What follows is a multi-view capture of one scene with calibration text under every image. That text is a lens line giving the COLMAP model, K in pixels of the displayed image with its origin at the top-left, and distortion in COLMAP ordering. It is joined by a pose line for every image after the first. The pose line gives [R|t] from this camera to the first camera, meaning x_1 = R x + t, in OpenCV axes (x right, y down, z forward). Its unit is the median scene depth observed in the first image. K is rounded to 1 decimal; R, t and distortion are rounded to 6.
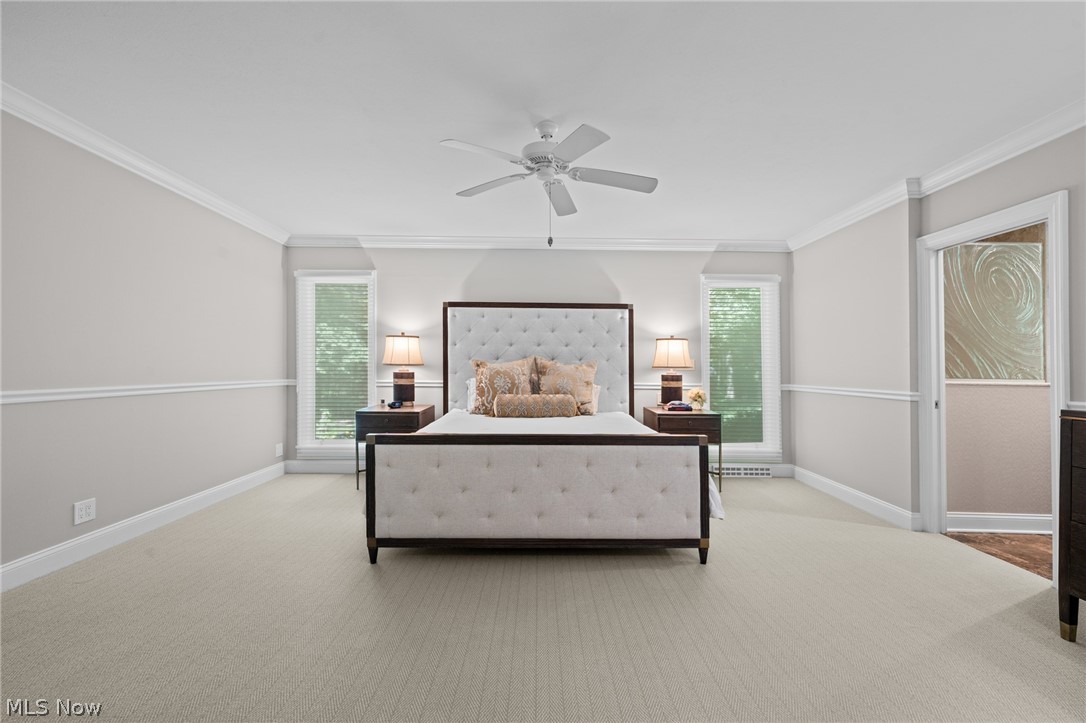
lens RADIAL K [[464.5, 0, 543.3], [0, 464.5, 364.9], [0, 0, 1]] dist [0.000322, -0.000113]
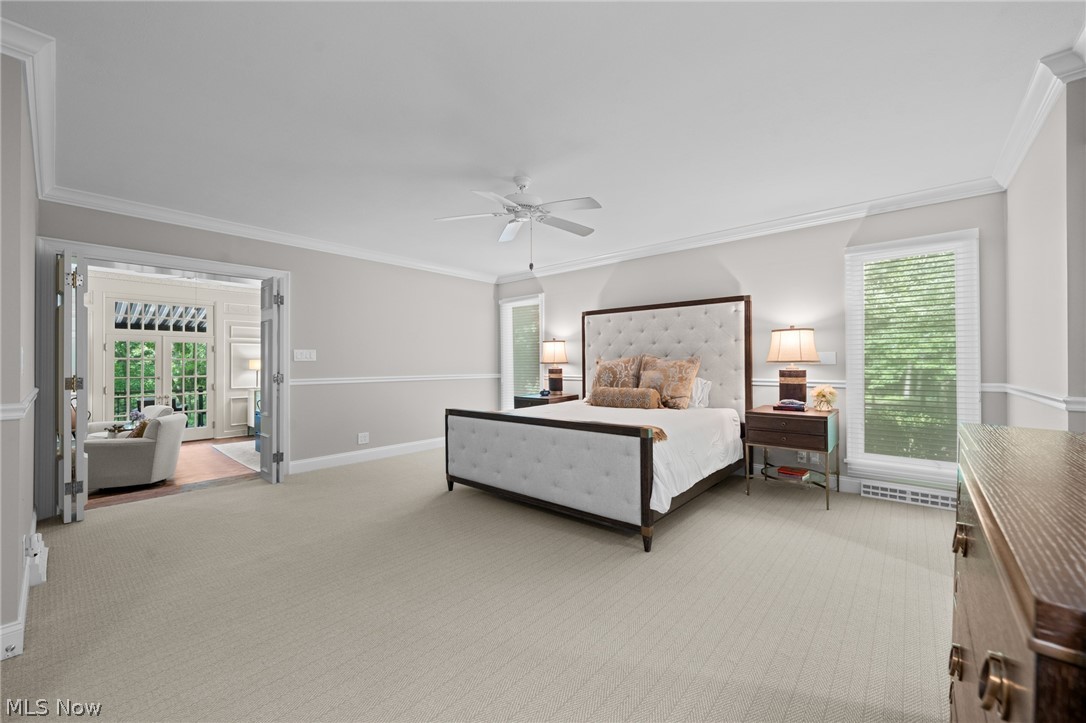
lens RADIAL K [[426.5, 0, 544.1], [0, 426.5, 363.6], [0, 0, 1]] dist [0.001162, 0.000447]
pose [[0.745487, -0.013690, -0.666380, 0.469050], [0.016123, 0.999867, -0.002504, 0.003910], [0.666326, -0.008878, 0.745608, 0.079943]]
